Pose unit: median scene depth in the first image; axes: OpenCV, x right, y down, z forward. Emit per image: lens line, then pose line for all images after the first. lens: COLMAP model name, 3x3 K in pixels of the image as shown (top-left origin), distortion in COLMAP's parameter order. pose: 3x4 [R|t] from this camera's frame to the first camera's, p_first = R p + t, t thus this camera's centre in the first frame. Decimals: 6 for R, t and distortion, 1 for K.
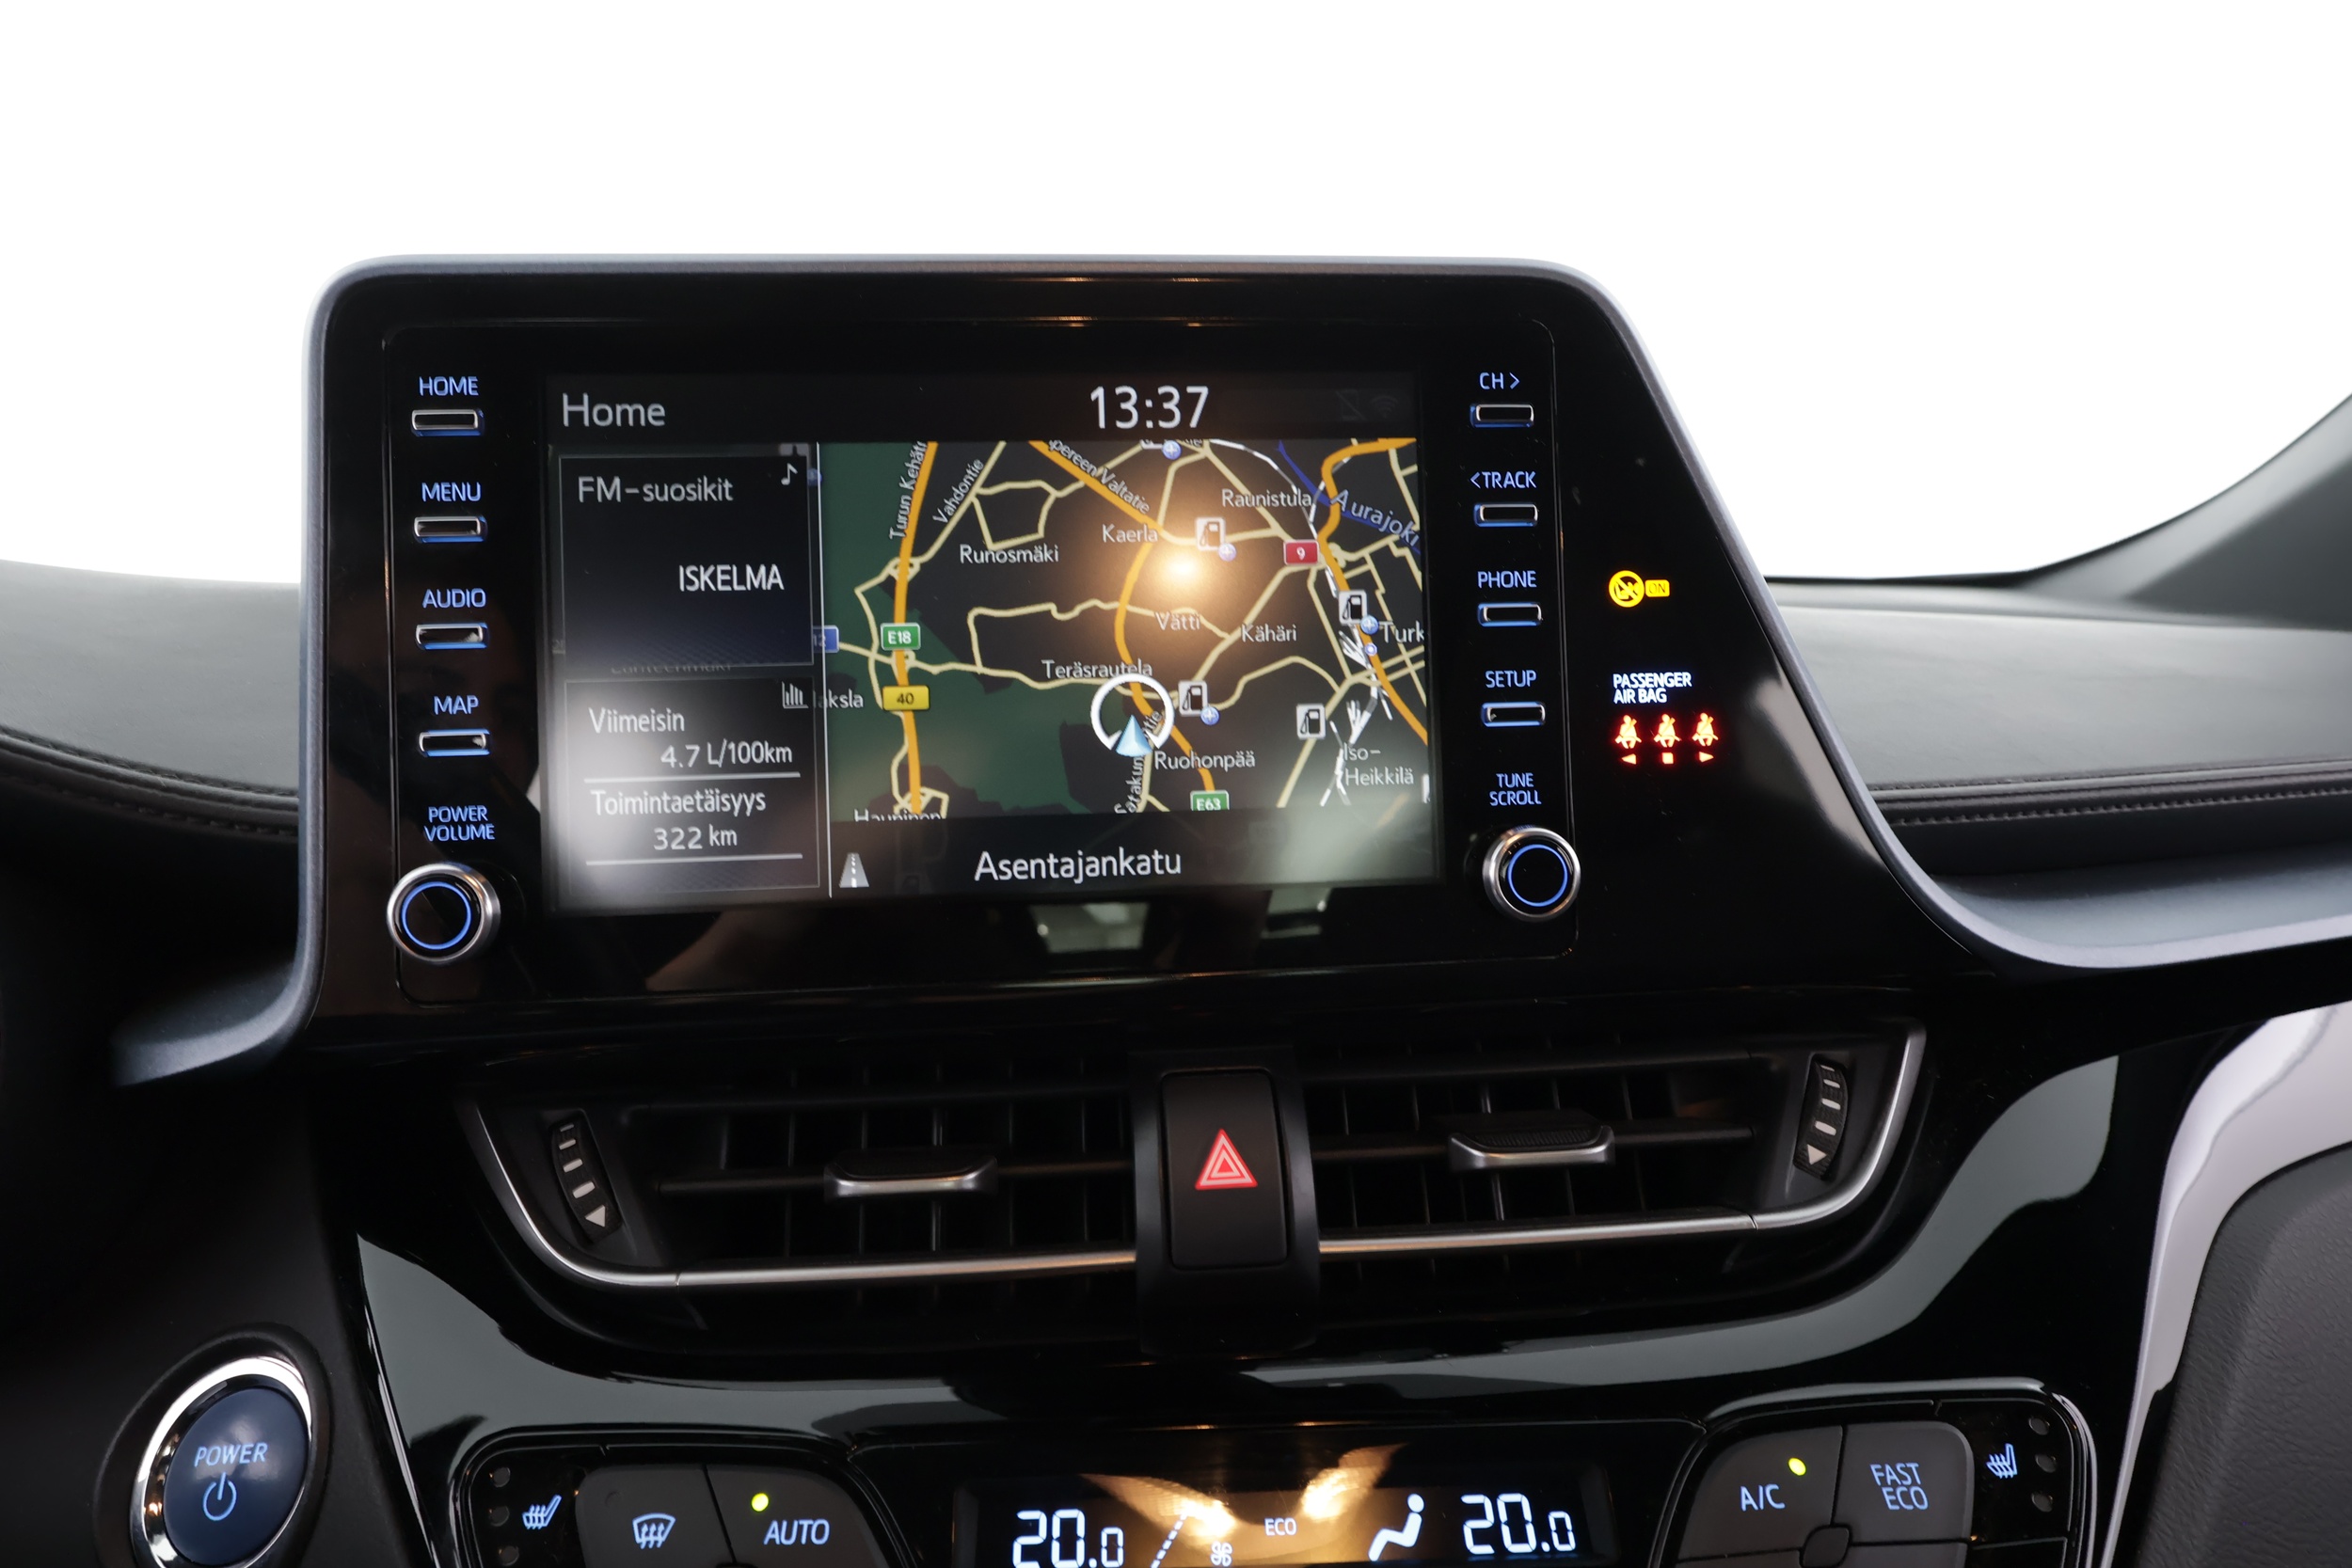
lens RADIAL K [[1387.5, 0, 1176.0], [0, 1387.5, 784.0], [0, 0, 1]] dist [-0.000291, -0.004190]
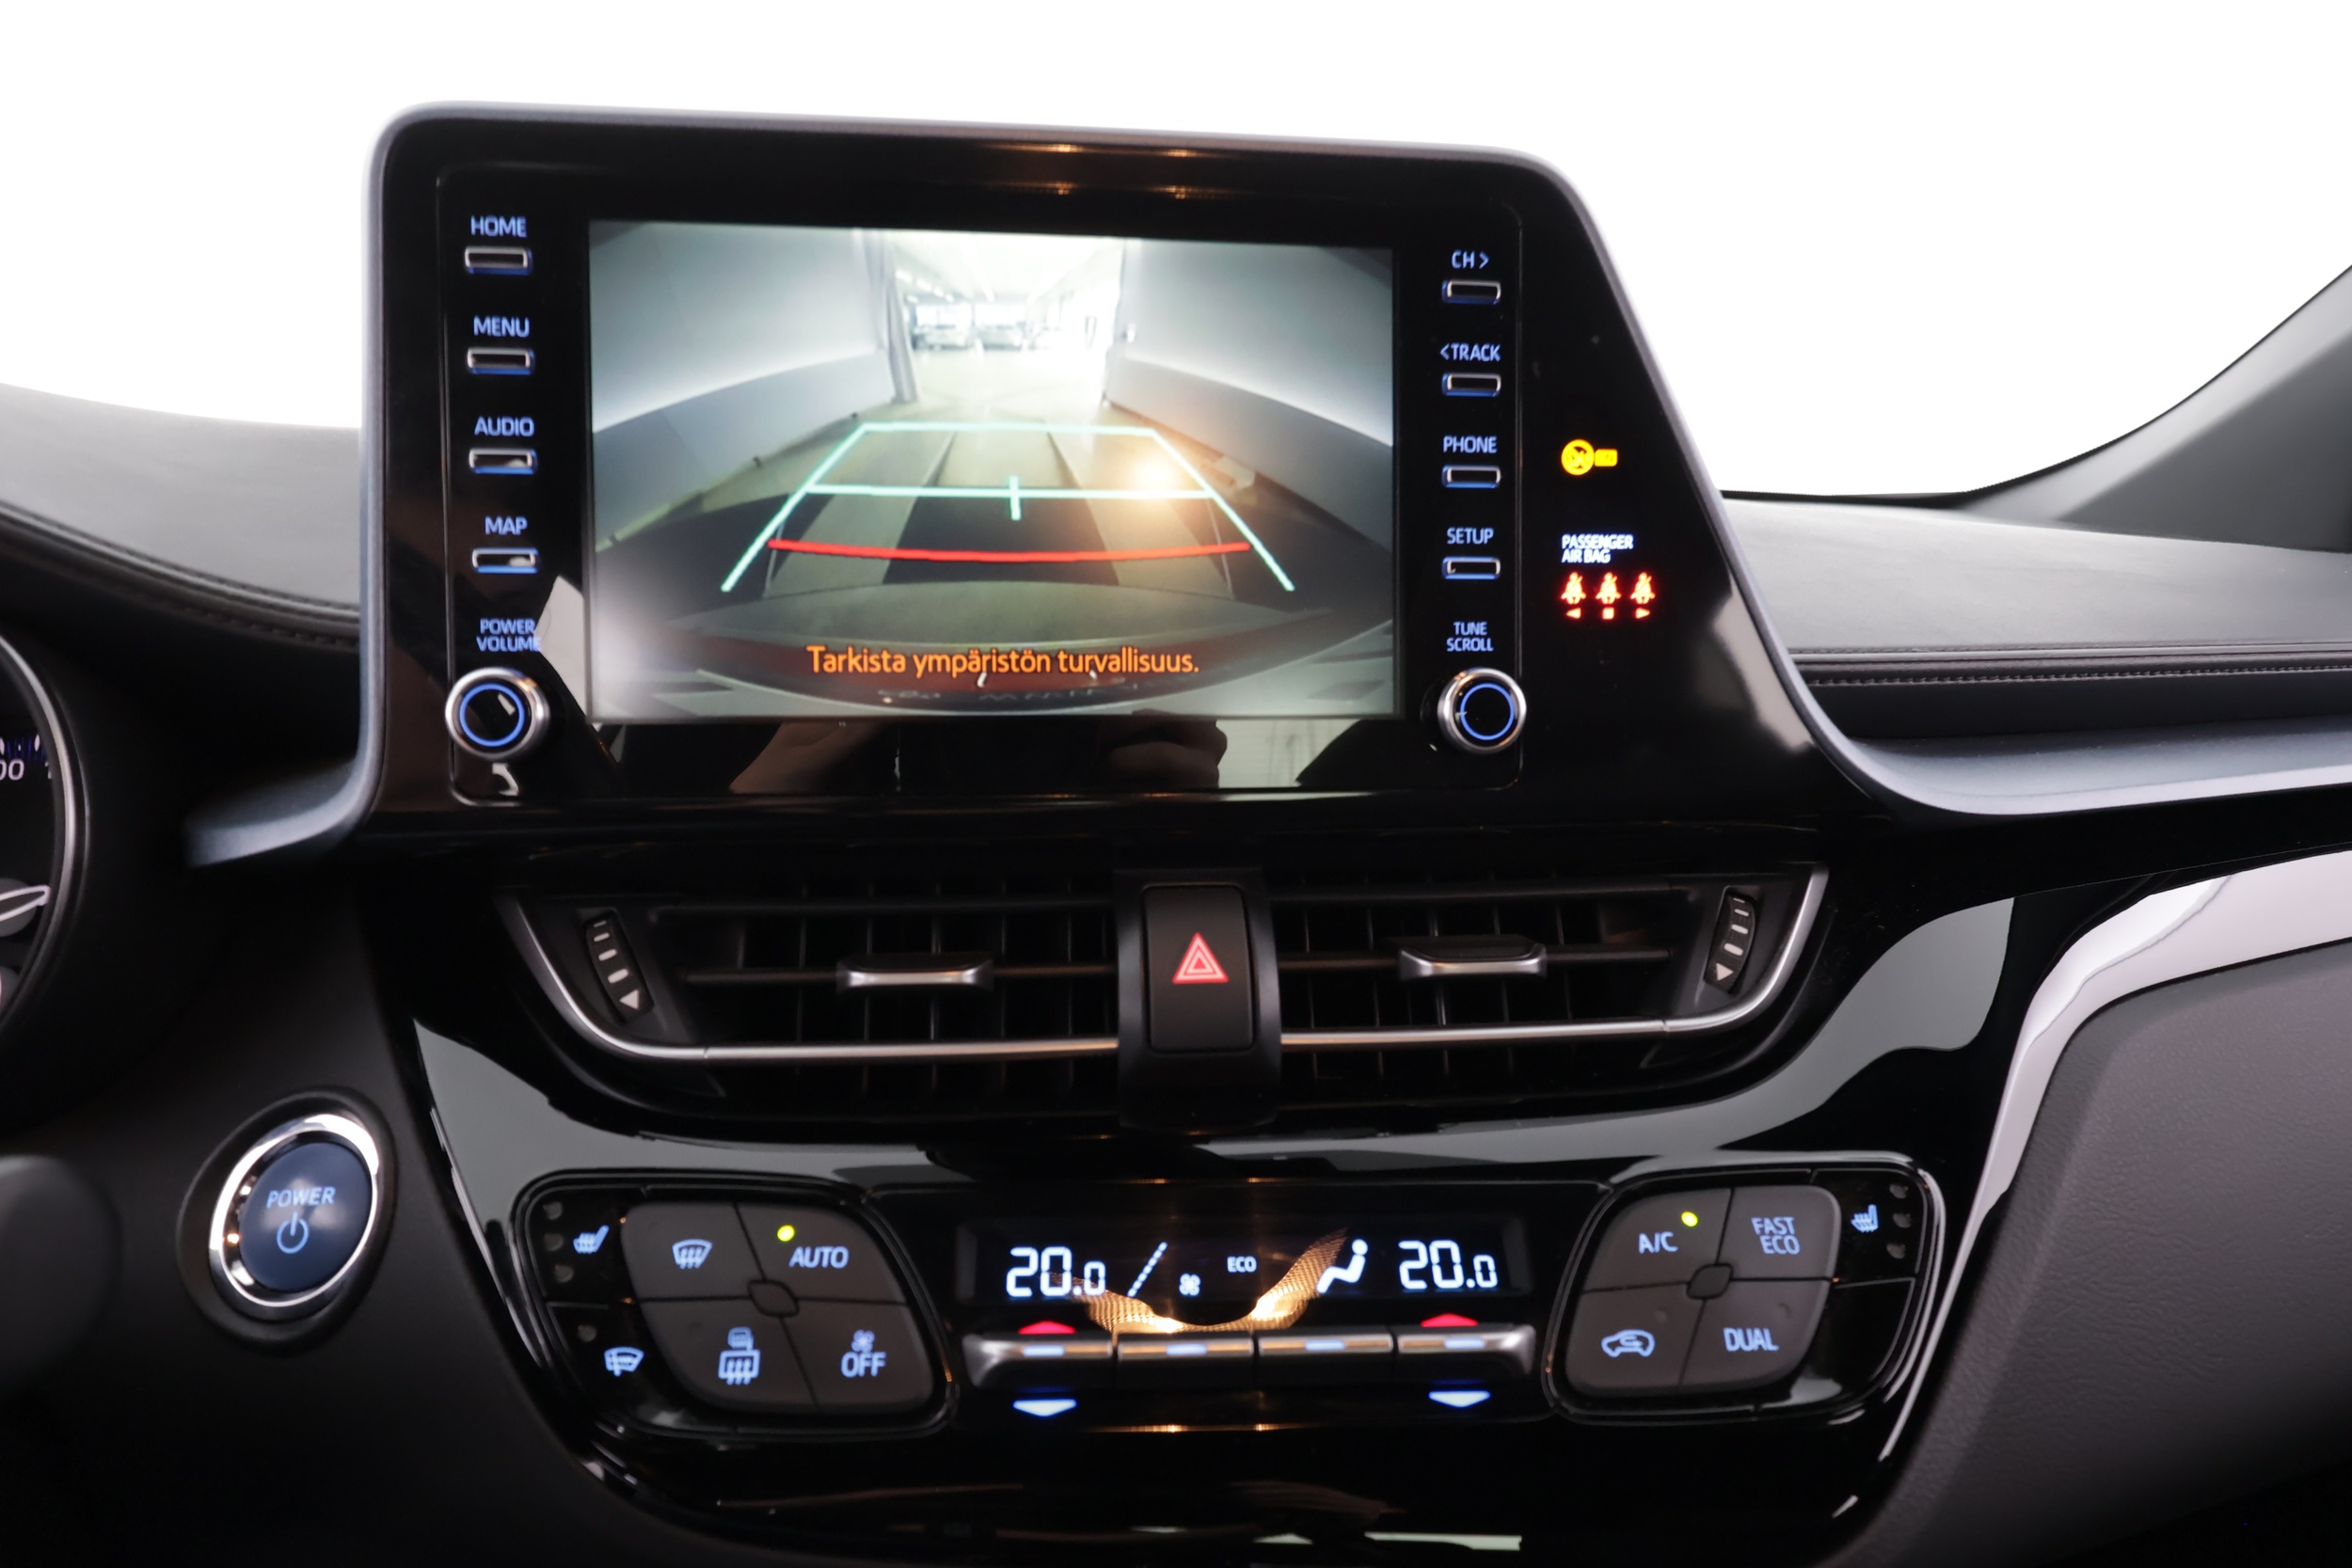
lens RADIAL K [[1387.5, 0, 1176.0], [0, 1387.5, 784.0], [0, 0, 1]] dist [-0.000291, -0.004190]
pose [[0.999291, 0.025006, 0.028139, -0.018710], [-0.026537, 0.998110, 0.055424, 0.068780], [-0.026700, -0.056132, 0.998066, -0.107815]]
